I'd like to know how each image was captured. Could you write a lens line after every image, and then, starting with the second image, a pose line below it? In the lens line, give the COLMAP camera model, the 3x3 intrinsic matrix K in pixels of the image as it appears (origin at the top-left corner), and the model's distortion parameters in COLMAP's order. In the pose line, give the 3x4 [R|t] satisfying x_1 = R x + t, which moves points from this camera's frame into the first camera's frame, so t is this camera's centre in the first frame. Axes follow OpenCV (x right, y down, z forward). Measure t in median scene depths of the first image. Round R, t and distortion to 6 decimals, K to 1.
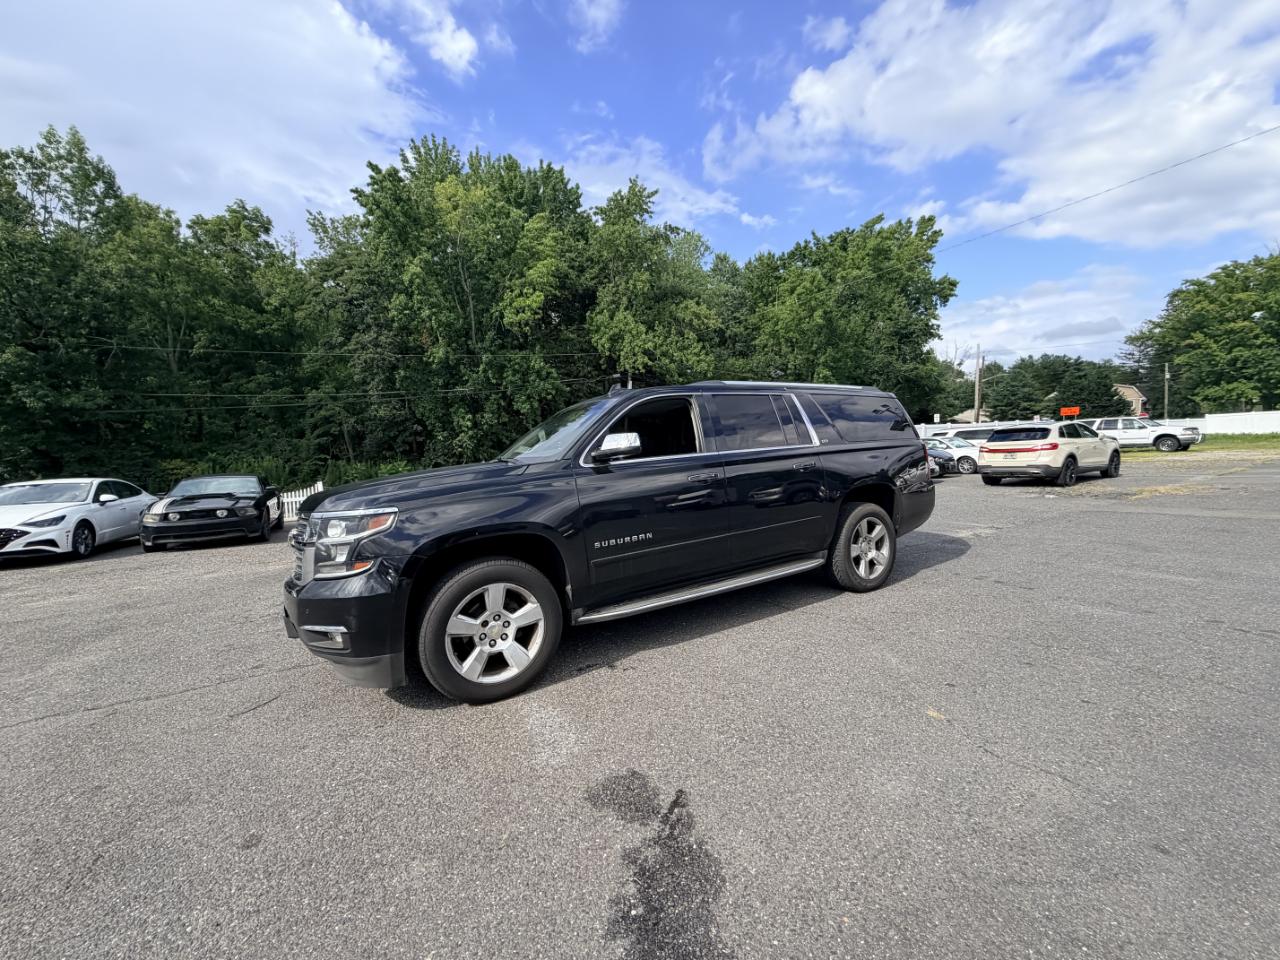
lens RADIAL K [[508.9, 0, 636.6], [0, 508.9, 476.8], [0, 0, 1]] dist [-0.000726, 0.000235]
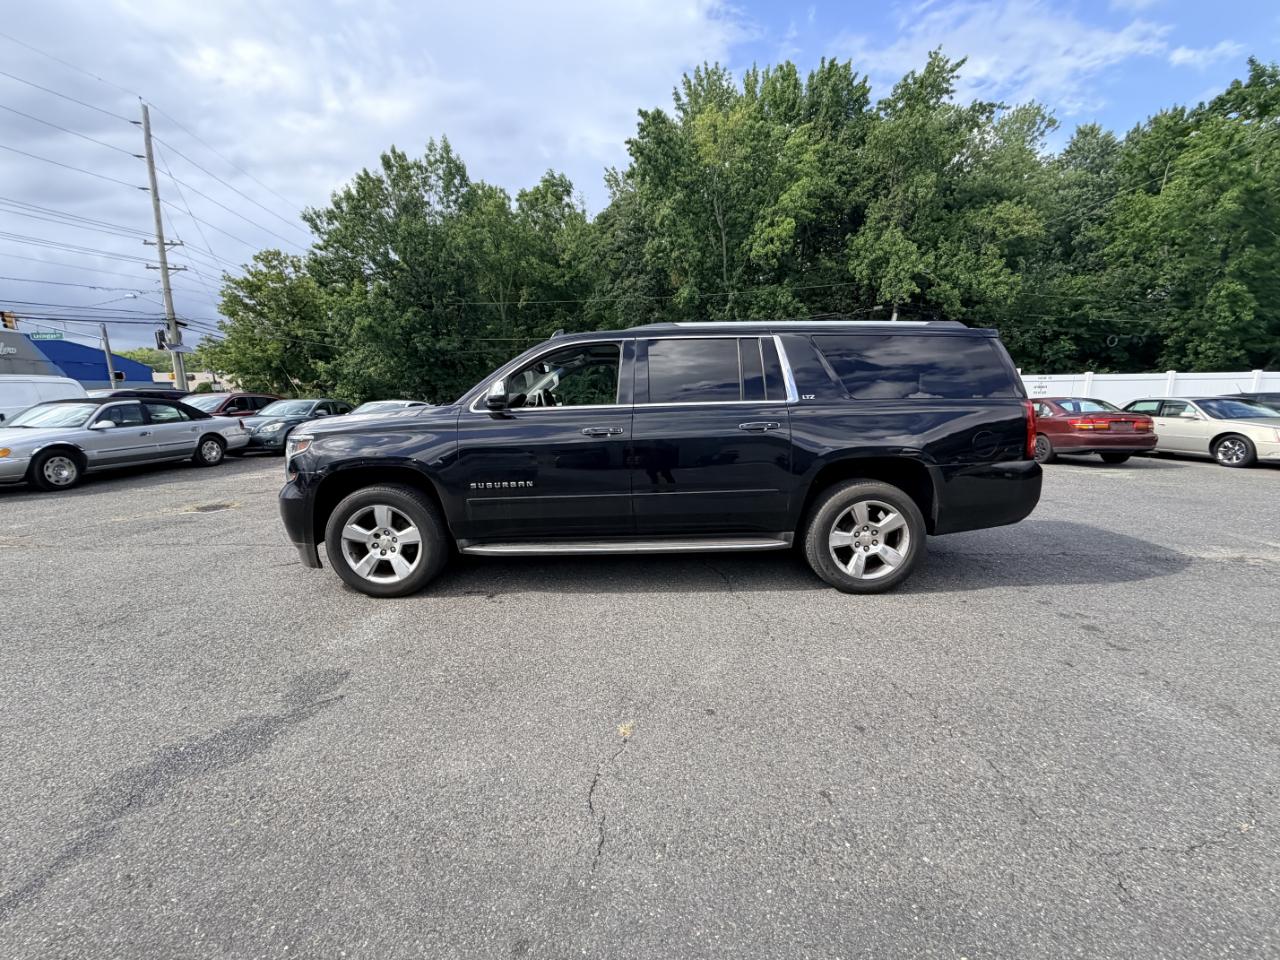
lens RADIAL K [[506.0, 0, 637.1], [0, 506.0, 479.9], [0, 0, 1]] dist [-0.000253, -0.000276]
pose [[0.857445, 0.123494, -0.499537, 0.081106], [-0.060358, 0.988211, 0.140700, -0.005576], [0.511023, -0.090492, 0.854790, 0.026988]]
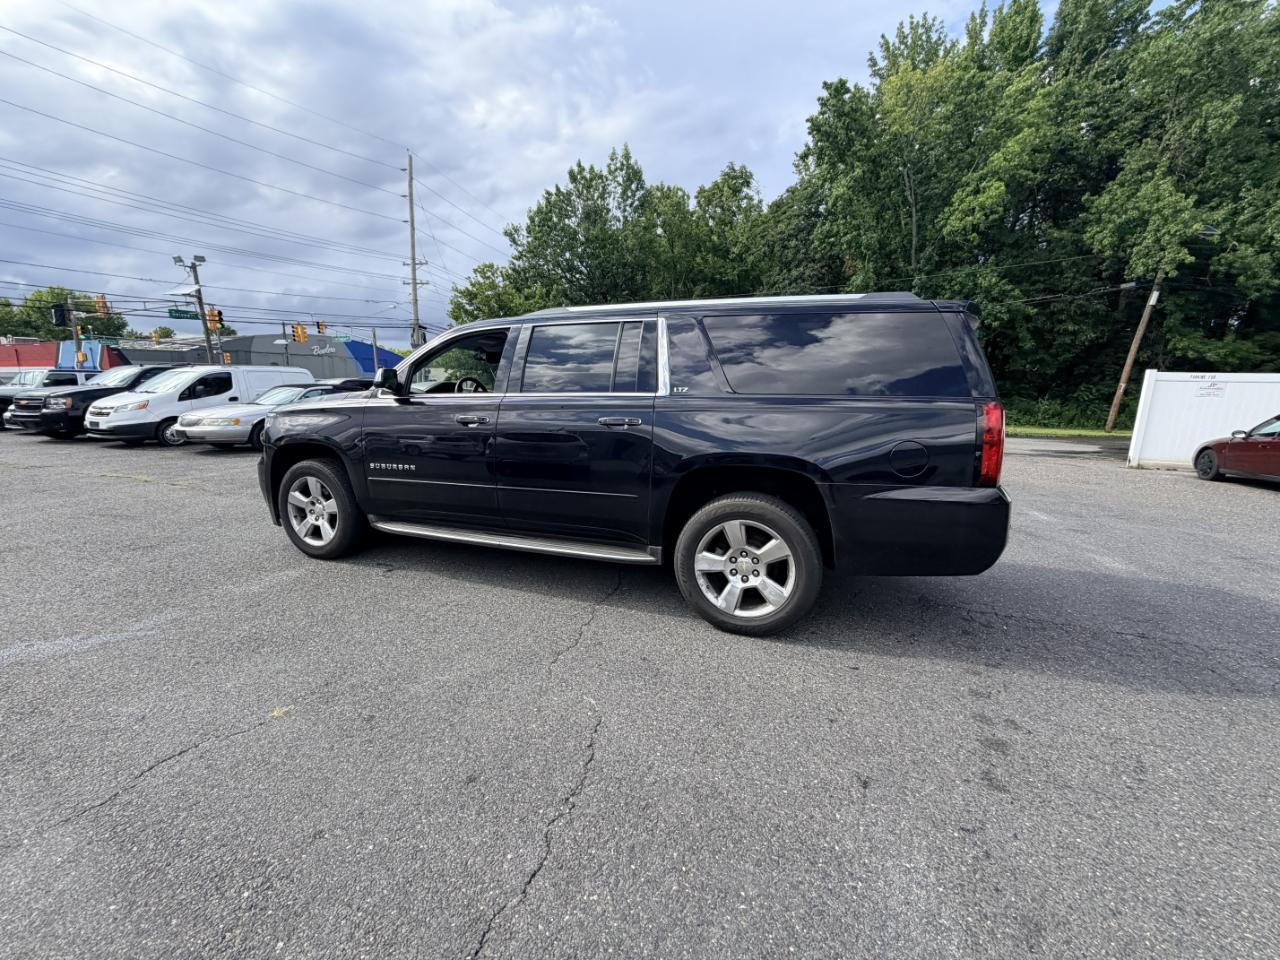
lens RADIAL K [[507.3, 0, 637.6], [0, 507.3, 478.0], [0, 0, 1]] dist [-0.000984, -0.000039]
pose [[0.616490, 0.186127, -0.765047, 0.127455], [-0.085796, 0.981752, 0.169713, -0.009514], [0.782675, -0.038988, 0.621209, 0.079792]]
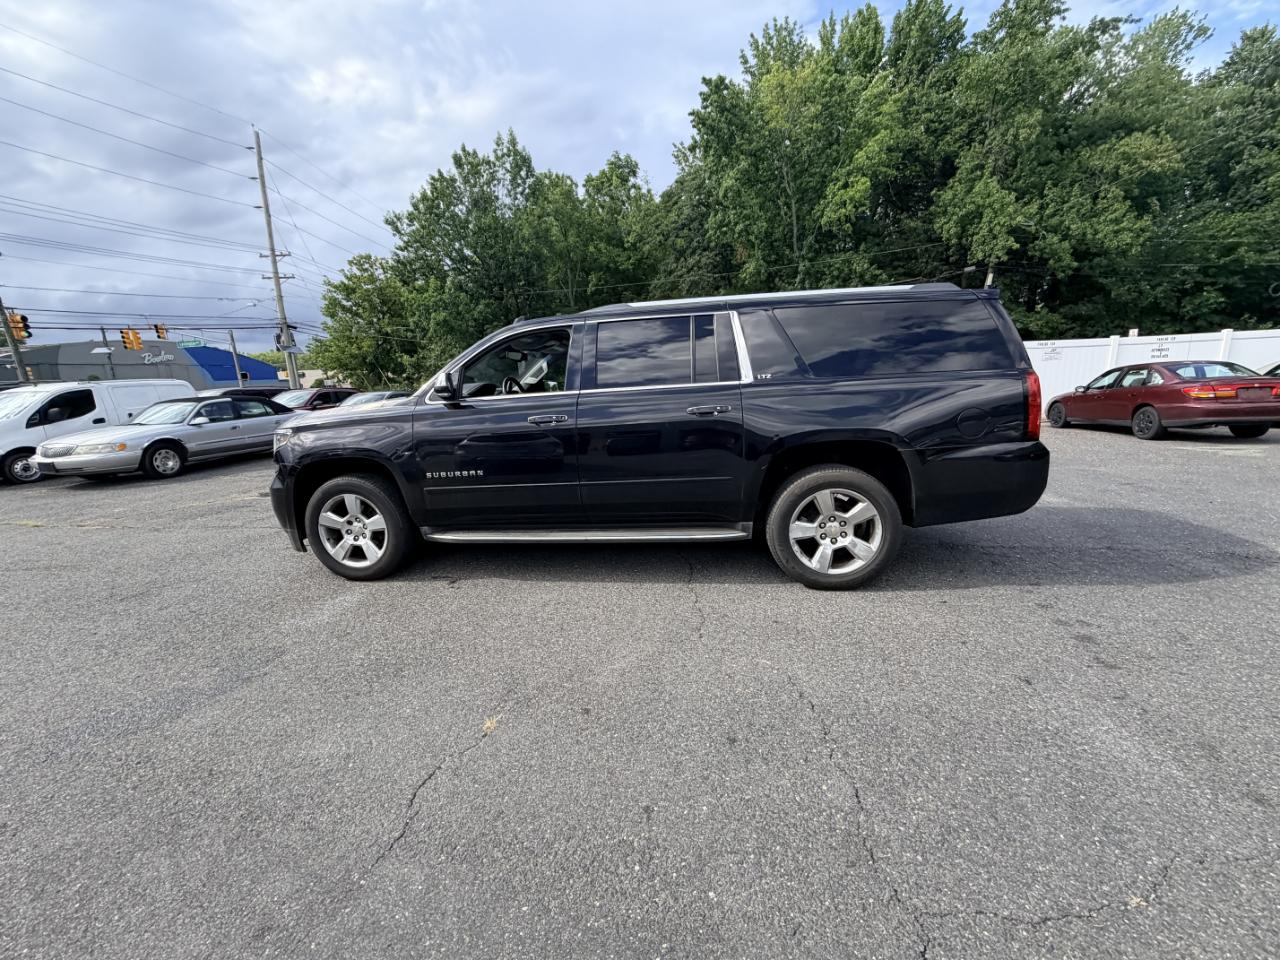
lens RADIAL K [[507.3, 0, 637.6], [0, 507.3, 478.0], [0, 0, 1]] dist [-0.000984, -0.000039]
pose [[0.769729, 0.134055, -0.624137, 0.103547], [-0.027791, 0.983812, 0.177034, -0.007471], [0.637766, -0.118923, 0.760994, 0.046882]]
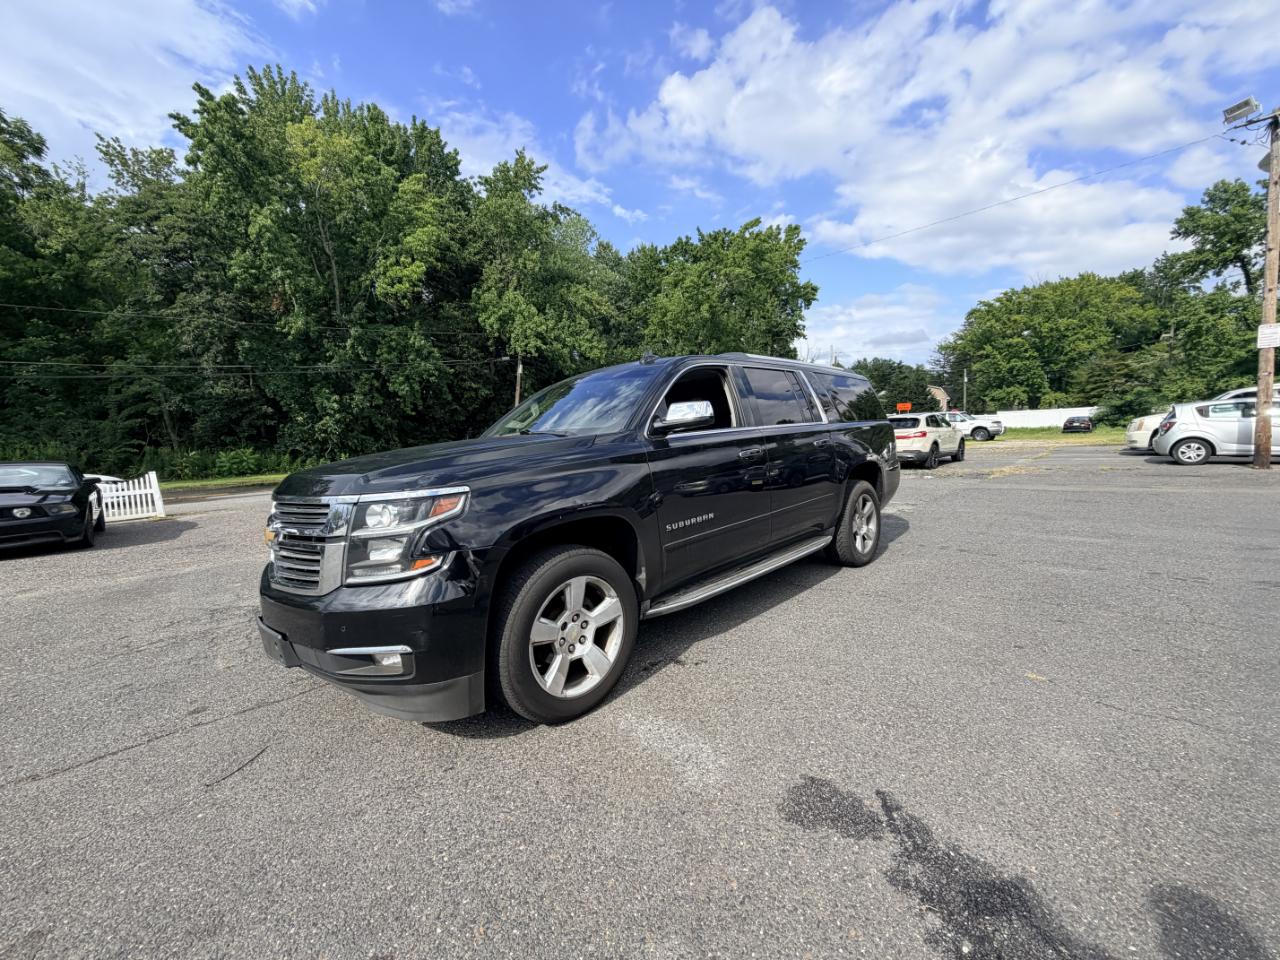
lens RADIAL K [[508.9, 0, 636.6], [0, 508.9, 476.8], [0, 0, 1]] dist [-0.000726, 0.000235]
pose [[0.970349, -0.012133, 0.241403, -0.036432], [0.007104, 0.999739, 0.021694, 0.002849], [-0.241604, -0.019336, 0.970182, 0.016871]]
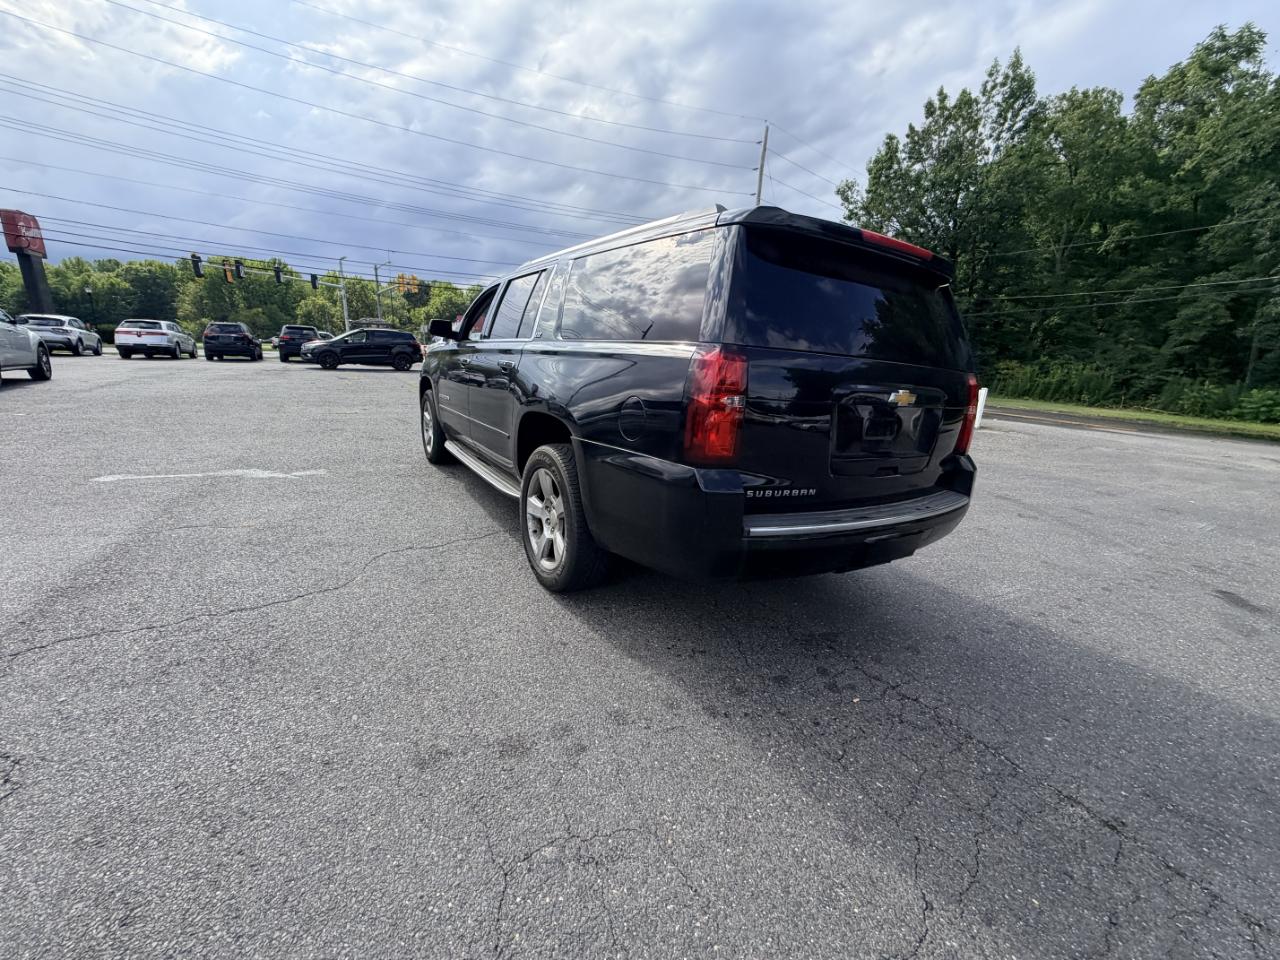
lens RADIAL K [[506.0, 0, 637.1], [0, 506.0, 479.9], [0, 0, 1]] dist [-0.000253, -0.000276]
pose [[0.010496, 0.290946, -0.956682, 0.157615], [-0.107953, 0.951473, 0.288177, -0.014039], [0.994101, 0.100252, 0.041395, 0.165668]]
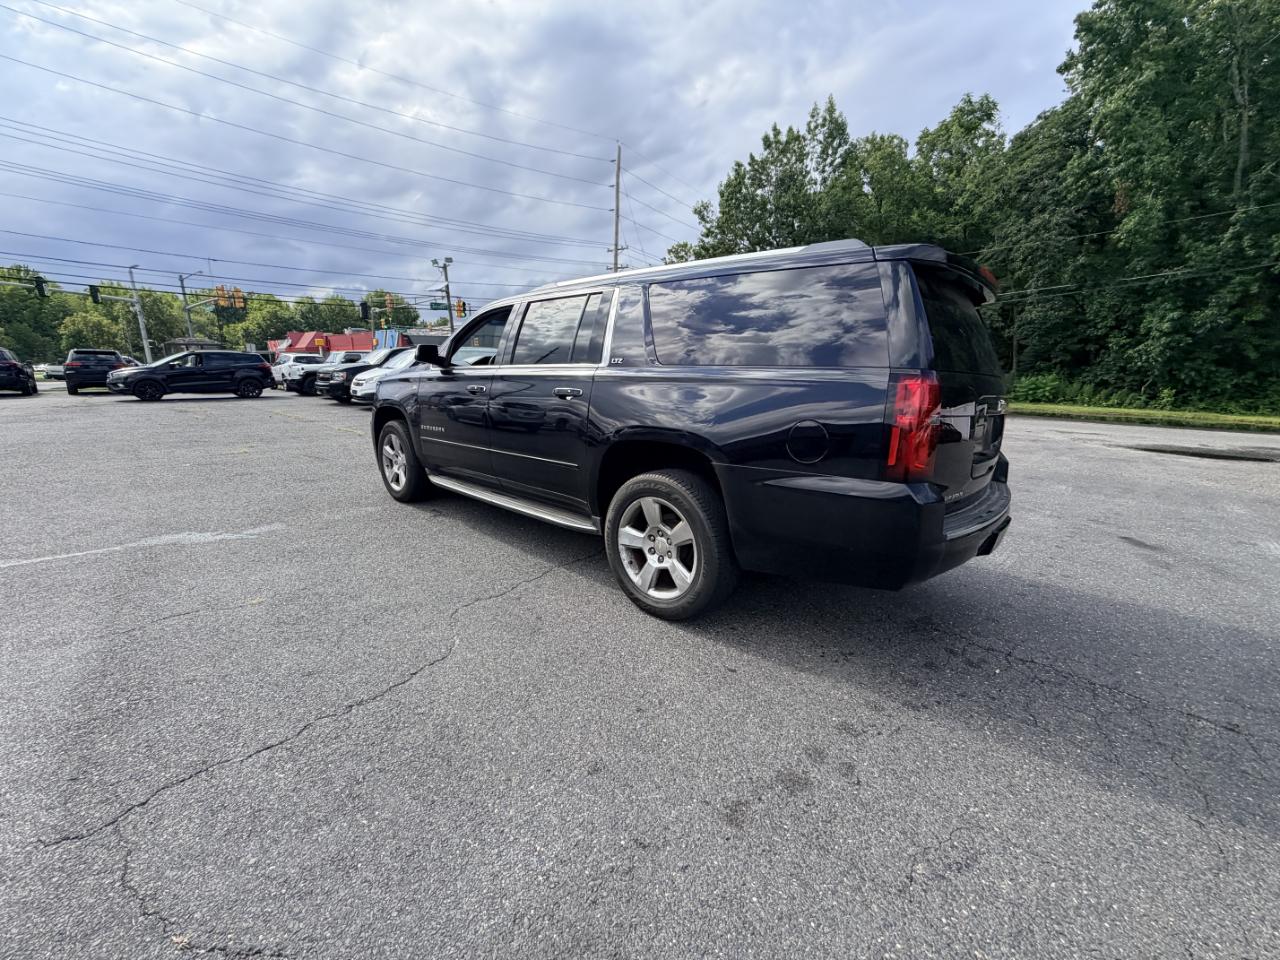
lens RADIAL K [[506.0, 0, 637.1], [0, 506.0, 479.9], [0, 0, 1]] dist [-0.000253, -0.000276]
pose [[0.274605, 0.258401, -0.926186, 0.150602], [-0.082245, 0.965997, 0.245124, -0.012403], [0.958033, 0.008862, 0.286520, 0.124064]]
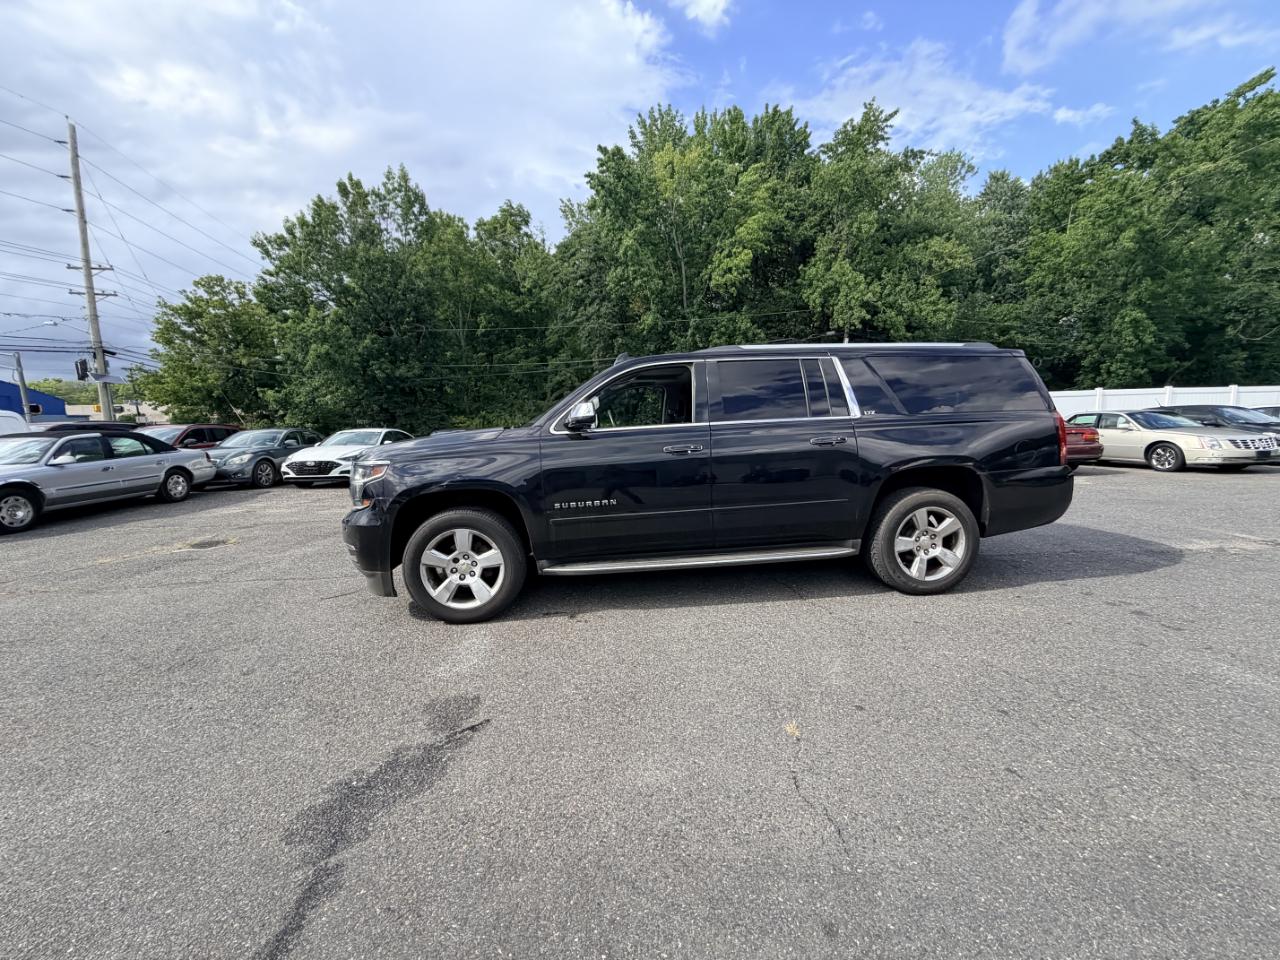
lens RADIAL K [[507.3, 0, 637.6], [0, 507.3, 478.0], [0, 0, 1]] dist [-0.000984, -0.000039]
pose [[0.902632, 0.071708, -0.424398, 0.057127], [-0.039335, 0.995641, 0.084567, -0.002606], [0.428613, -0.059639, 0.901518, 0.009884]]
